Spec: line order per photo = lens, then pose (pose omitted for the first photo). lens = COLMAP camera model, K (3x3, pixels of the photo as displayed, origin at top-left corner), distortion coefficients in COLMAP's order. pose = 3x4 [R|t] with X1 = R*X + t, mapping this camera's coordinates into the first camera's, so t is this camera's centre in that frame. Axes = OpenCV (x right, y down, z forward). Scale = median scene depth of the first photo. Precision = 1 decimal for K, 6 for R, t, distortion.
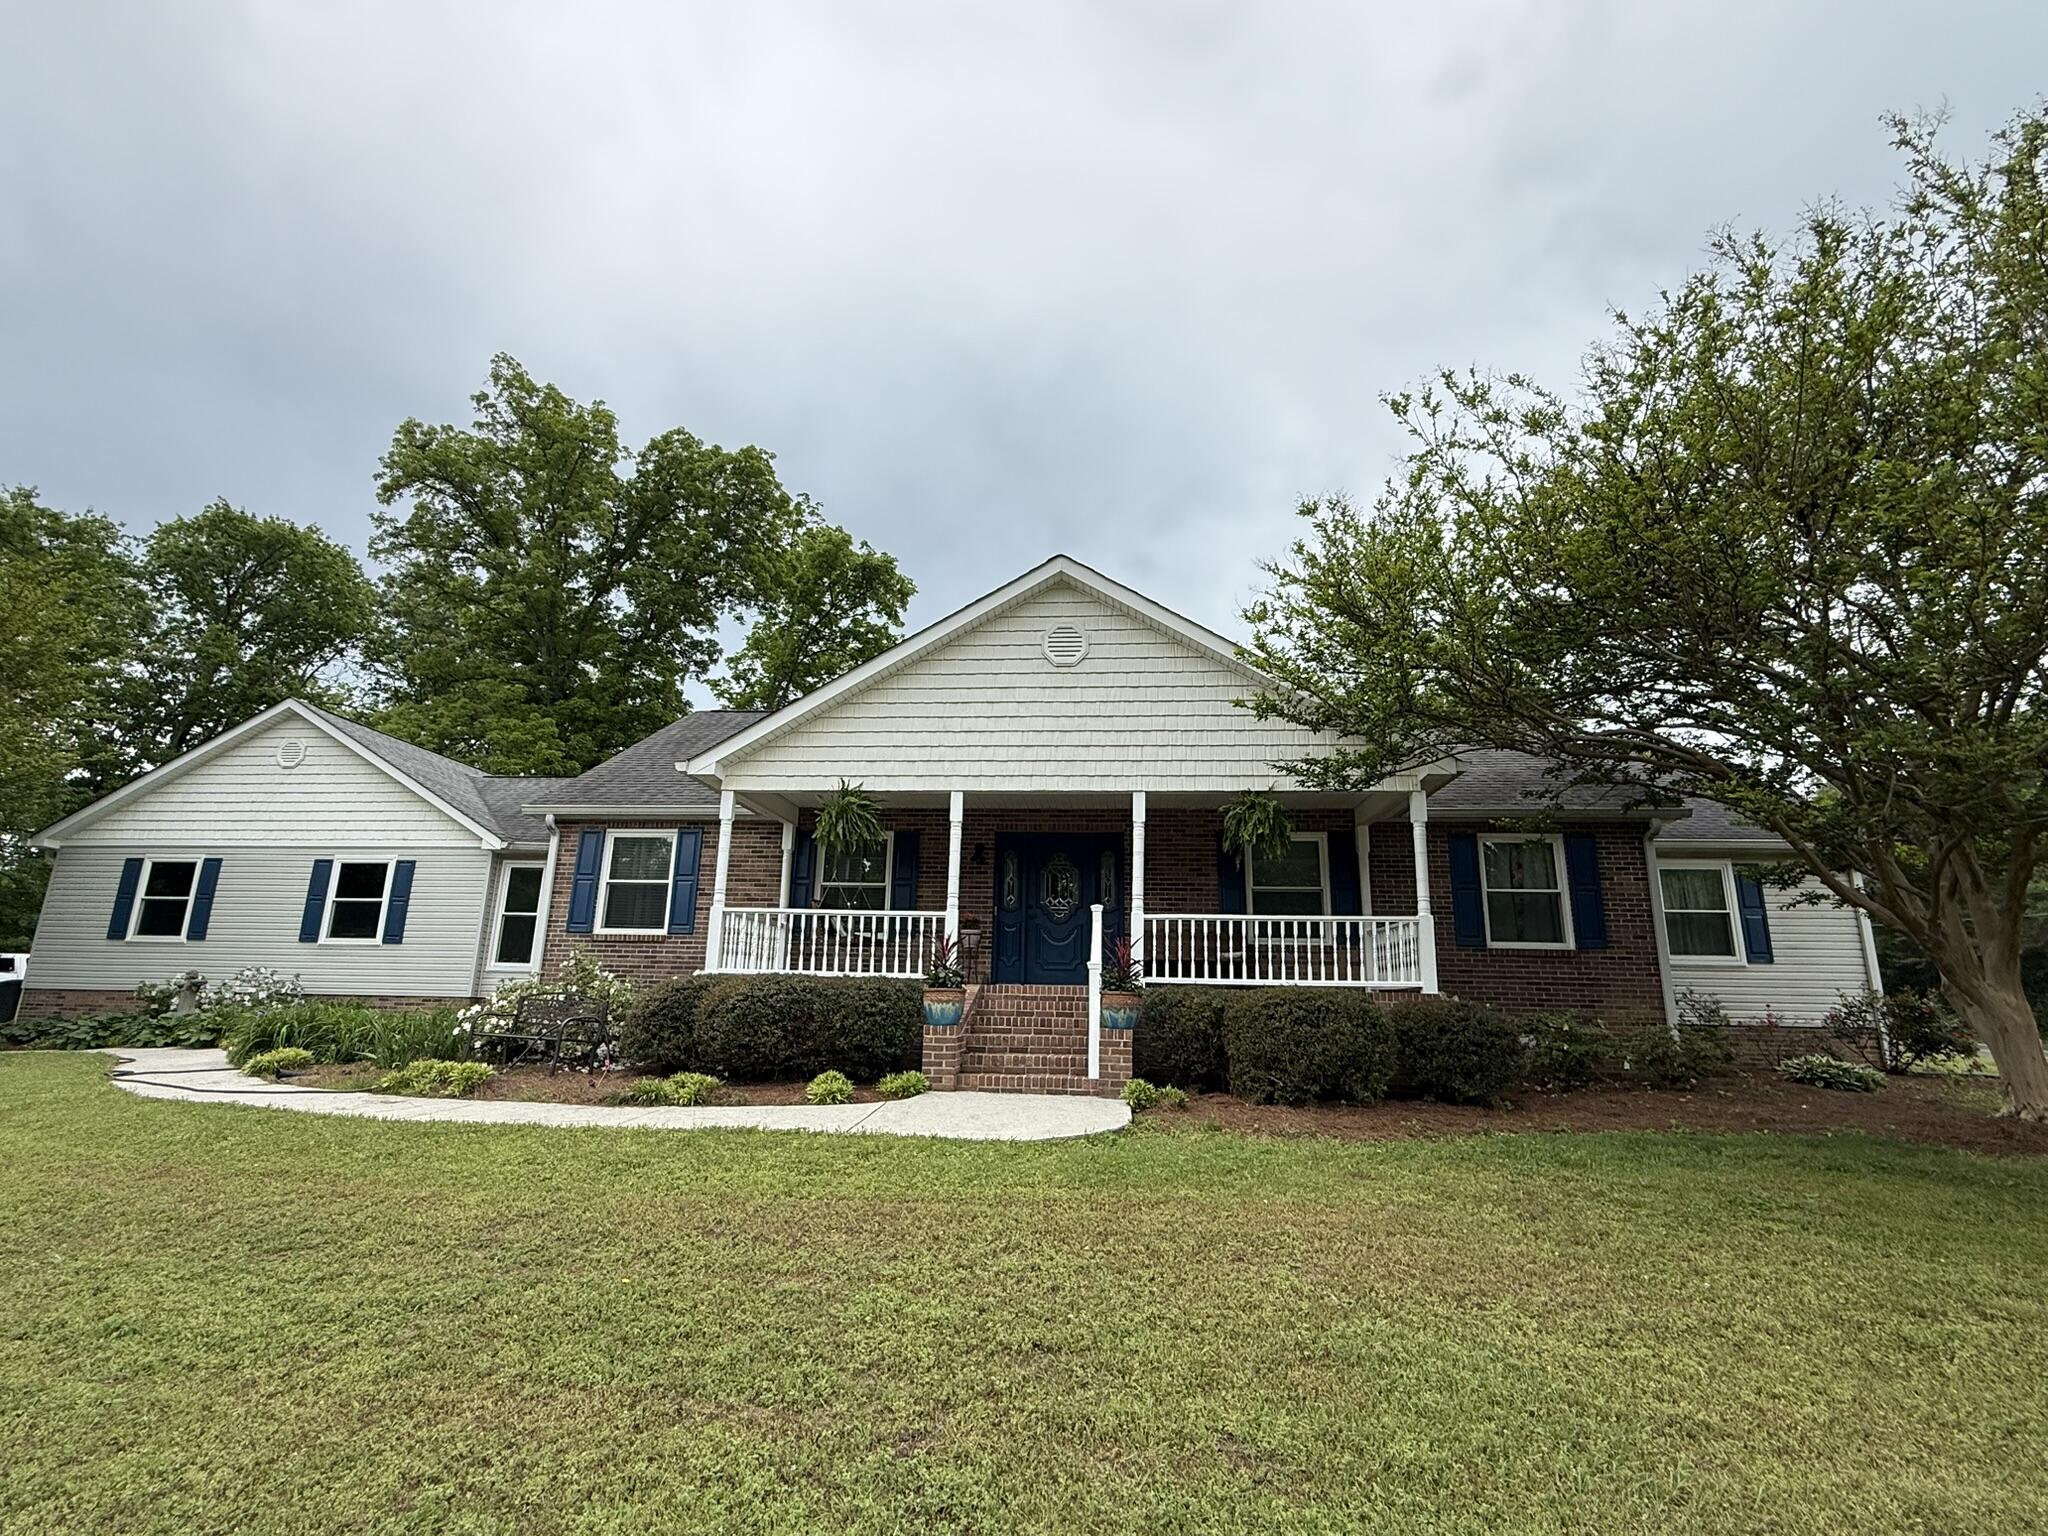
lens RADIAL K [[946.5, 0, 1024.0], [0, 946.5, 768.0], [0, 0, 1]] dist [0.000651, -0.000213]
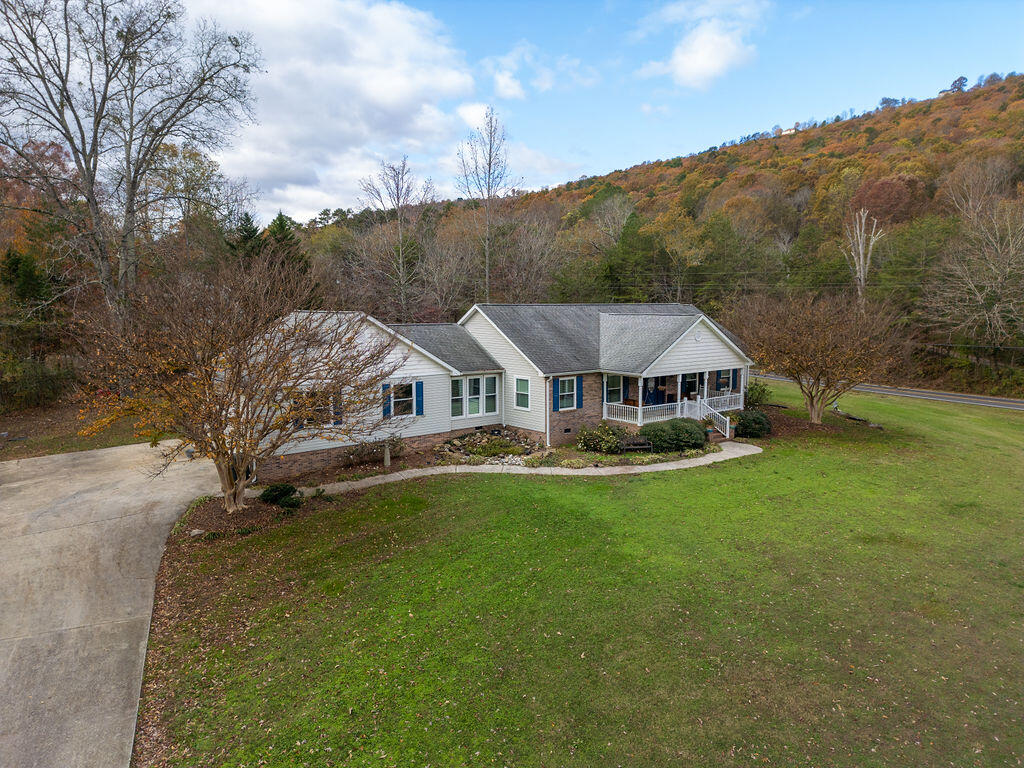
lens RADIAL K [[711.7, 0, 512.0], [0, 711.7, 384.0], [0, 0, 1]] dist [0.079591, -0.077400]
pose [[0.716360, -0.100263, 0.690489, -2.688231], [-0.154745, 0.942146, 0.297348, -0.730065], [-0.680354, -0.319858, 0.659400, -0.547646]]
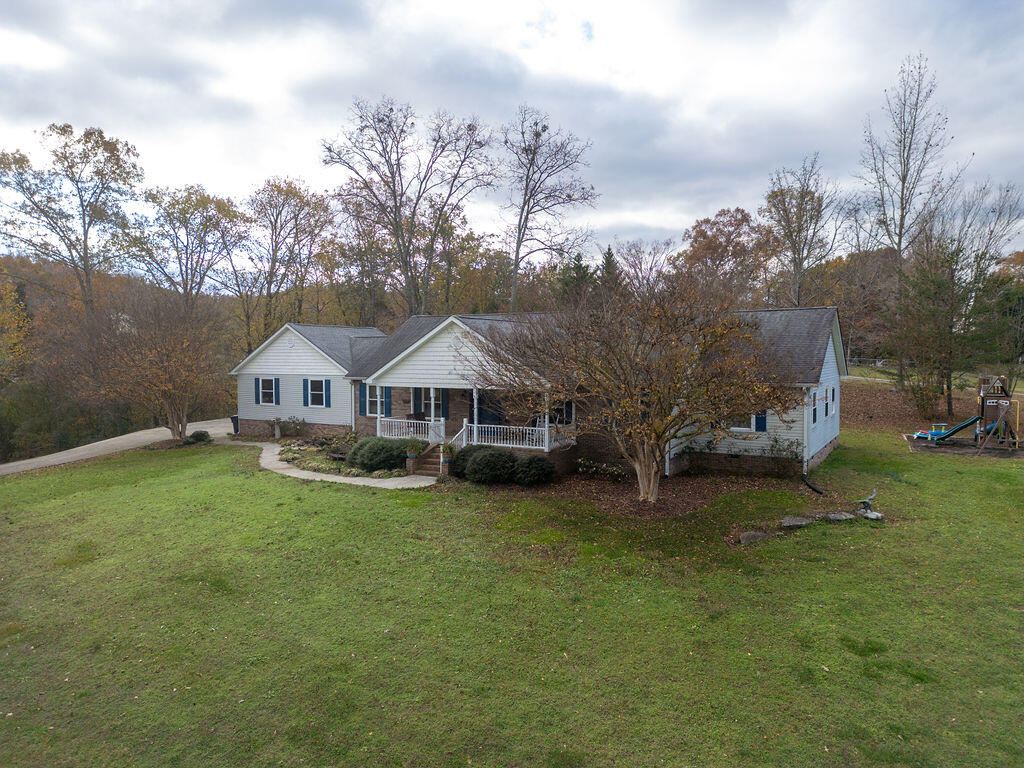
lens RADIAL K [[711.7, 0, 512.0], [0, 711.7, 384.0], [0, 0, 1]] dist [0.079591, -0.077400]
pose [[0.905730, -0.002918, -0.423845, 1.258623], [0.120279, 0.960638, 0.250415, -0.586316], [0.406431, -0.277788, 0.870430, -1.098153]]
